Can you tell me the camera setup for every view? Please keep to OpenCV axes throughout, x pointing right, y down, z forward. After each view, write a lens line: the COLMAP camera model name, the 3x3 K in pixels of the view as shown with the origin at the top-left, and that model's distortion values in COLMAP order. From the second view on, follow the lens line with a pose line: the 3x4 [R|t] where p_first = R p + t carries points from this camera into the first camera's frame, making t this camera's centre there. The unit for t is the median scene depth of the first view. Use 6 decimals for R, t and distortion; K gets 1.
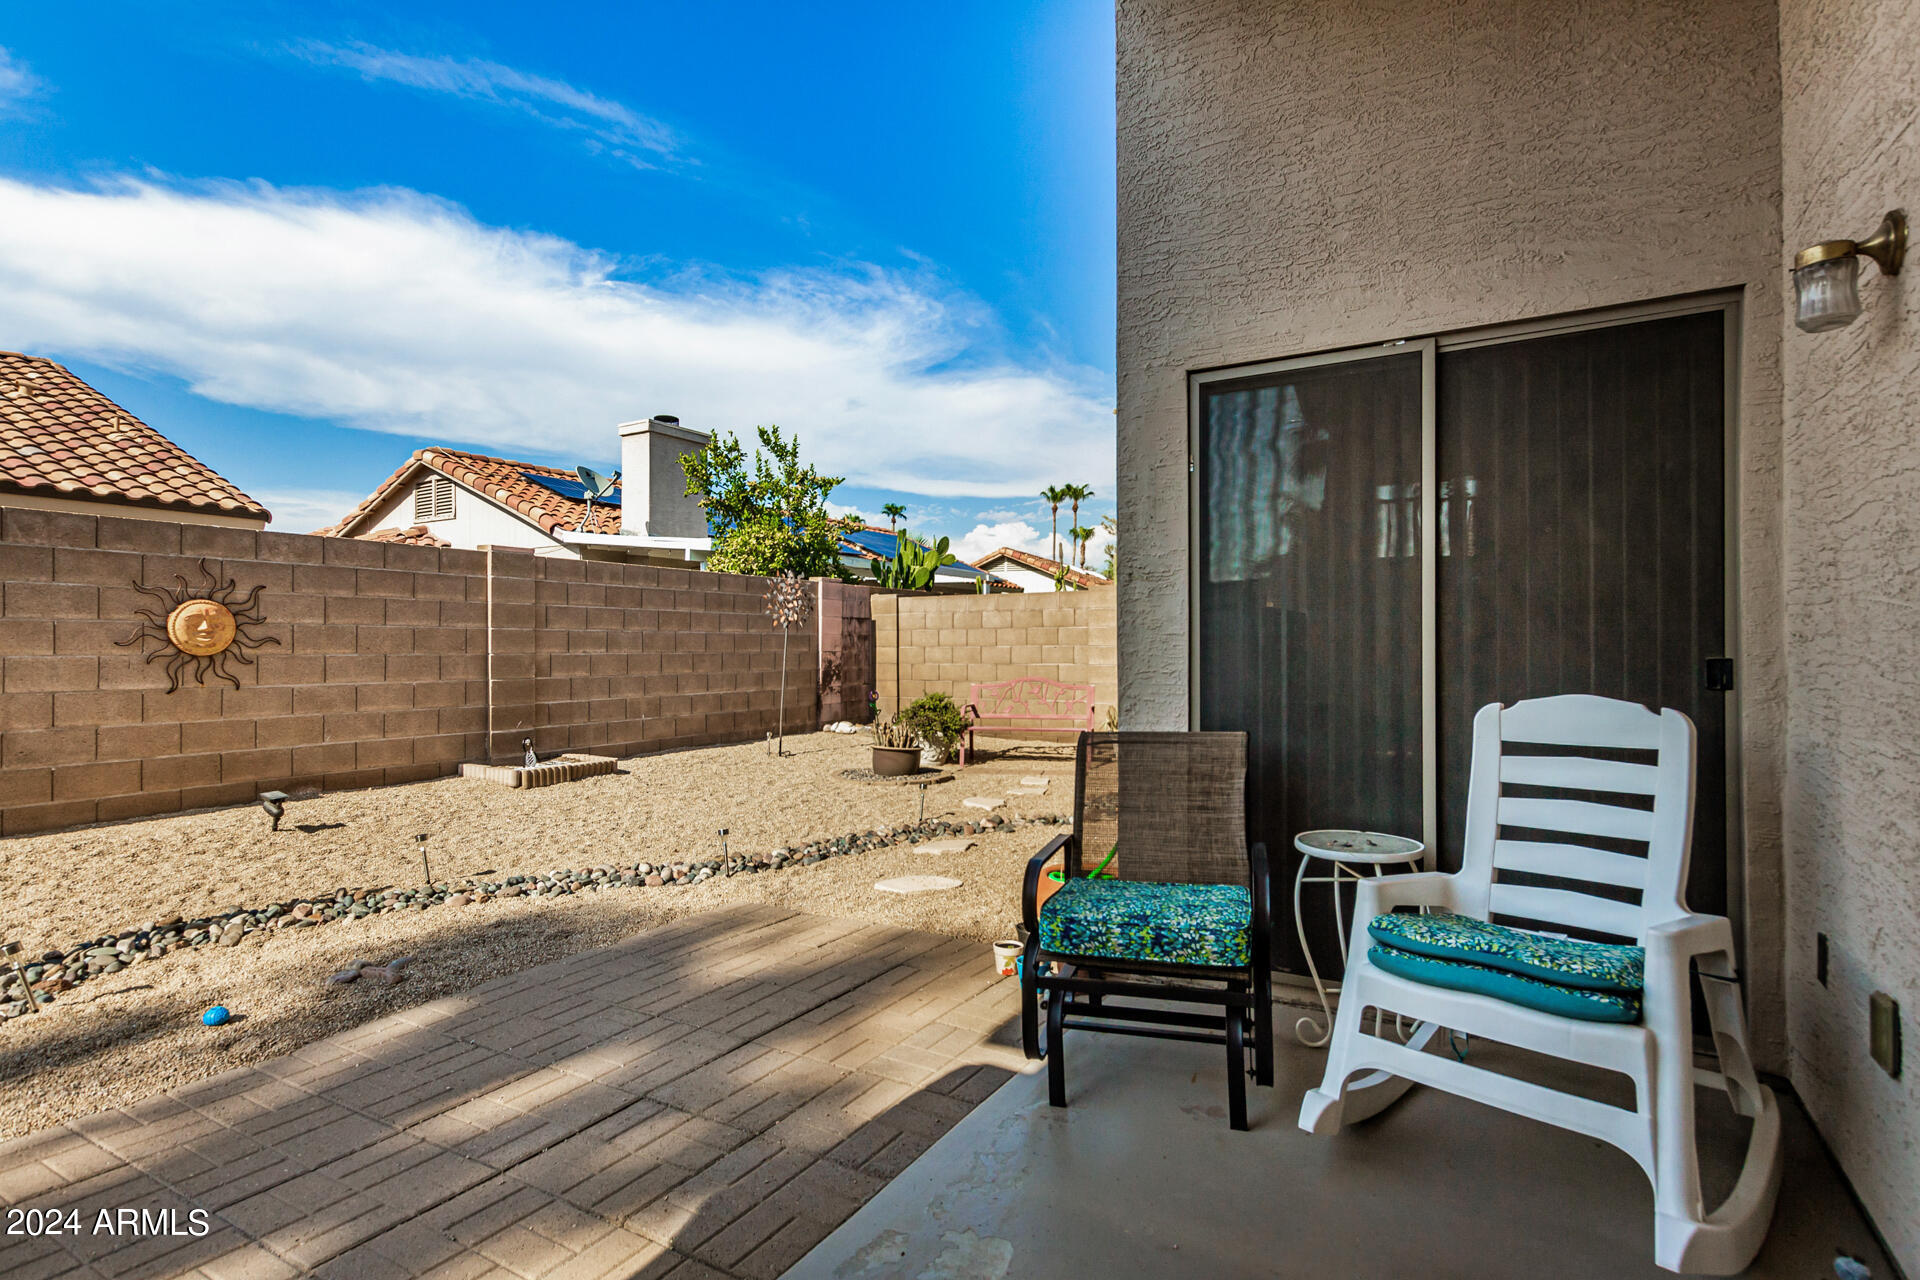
lens RADIAL K [[959.7, 0, 965.7], [0, 959.7, 636.4], [0, 0, 1]] dist [0.016981, -0.002738]
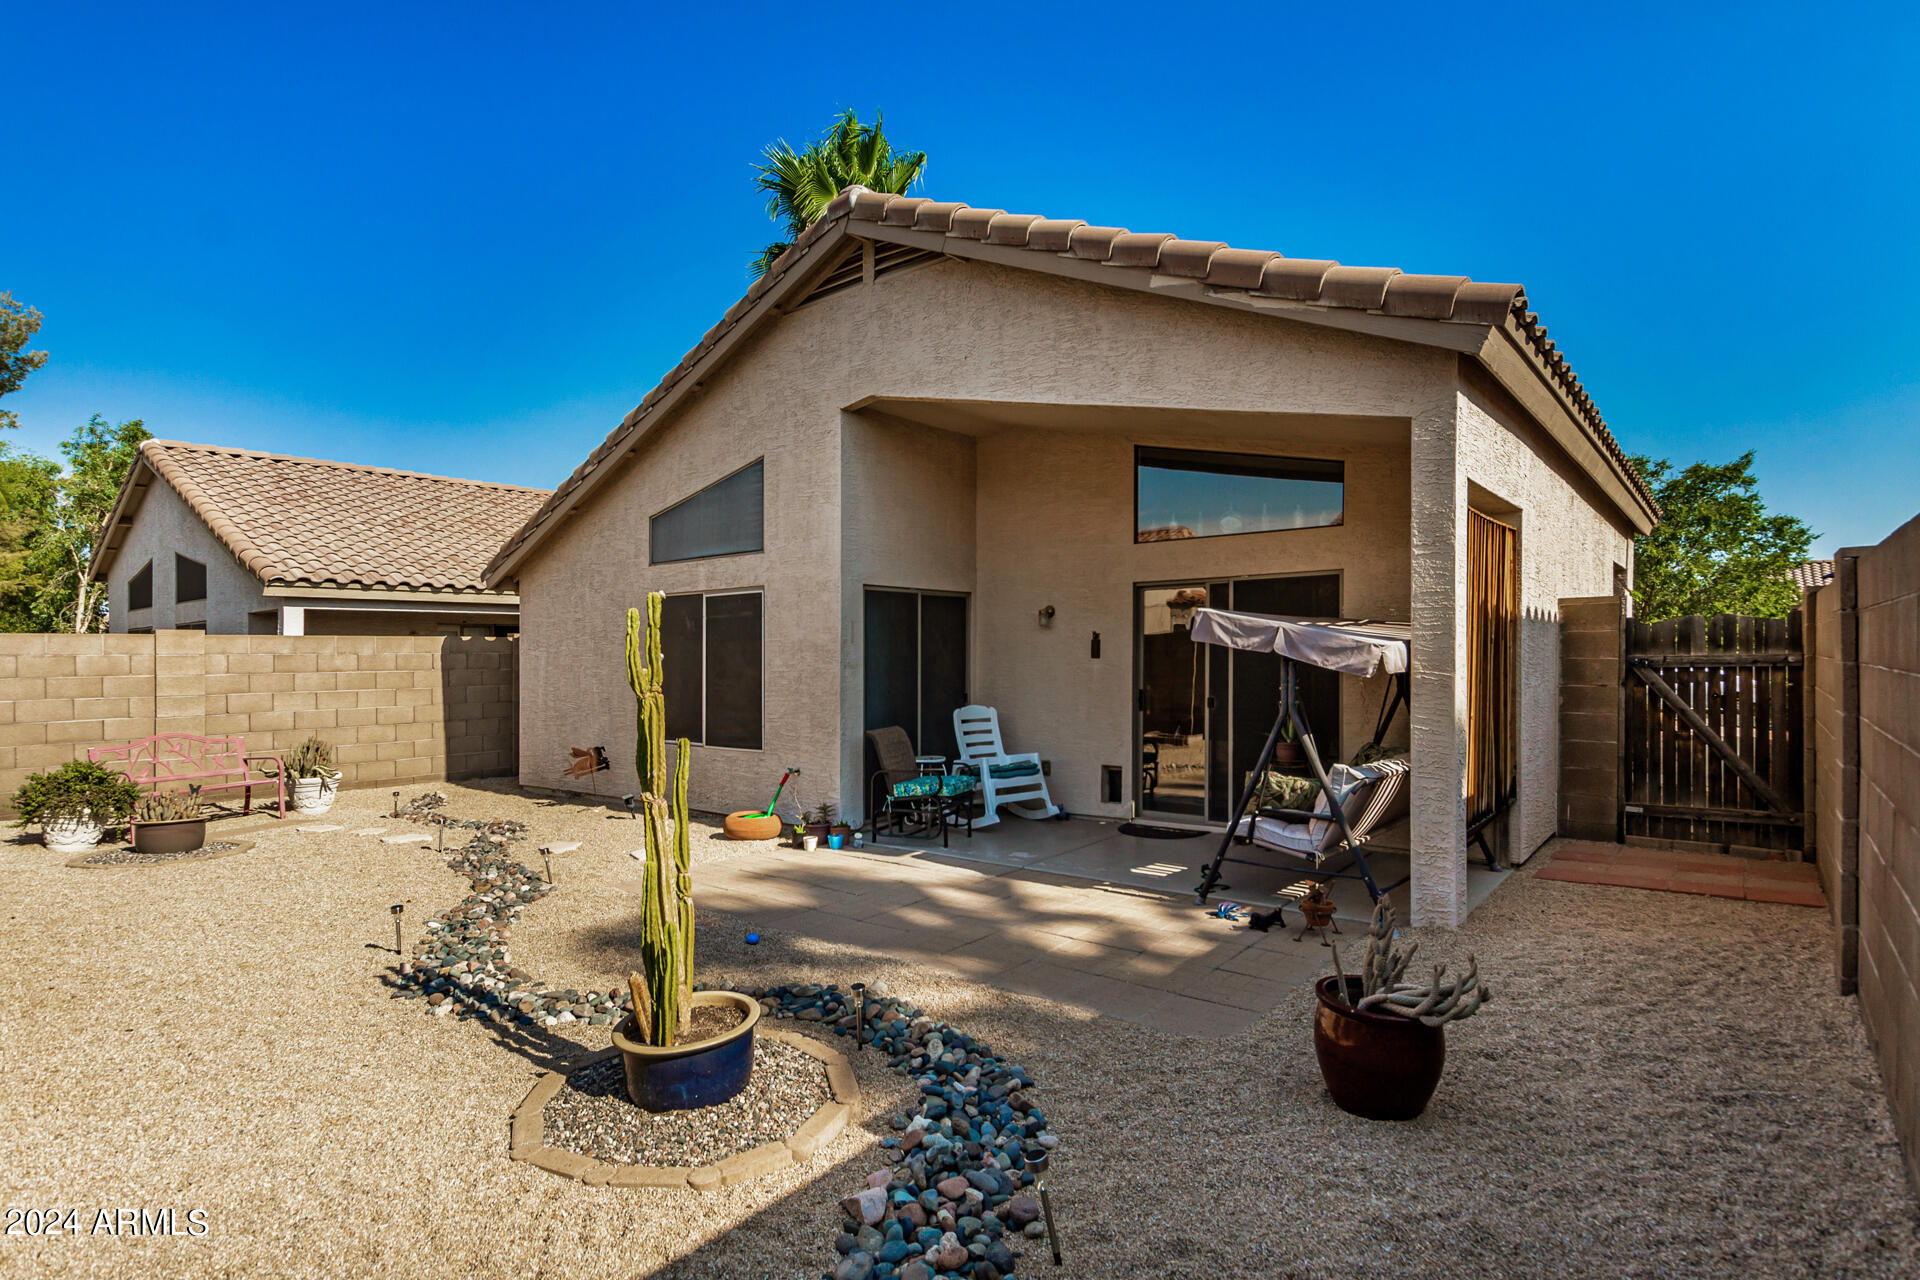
lens RADIAL K [[959.7, 0, 969.3], [0, 959.7, 648.3], [0, 0, 1]] dist [0.016981, -0.002738]
pose [[0.143120, 0.010271, 0.989652, -0.645575], [0.000023, 0.999946, -0.010381, -0.025201], [-0.989705, 0.001509, 0.143112, 0.109985]]
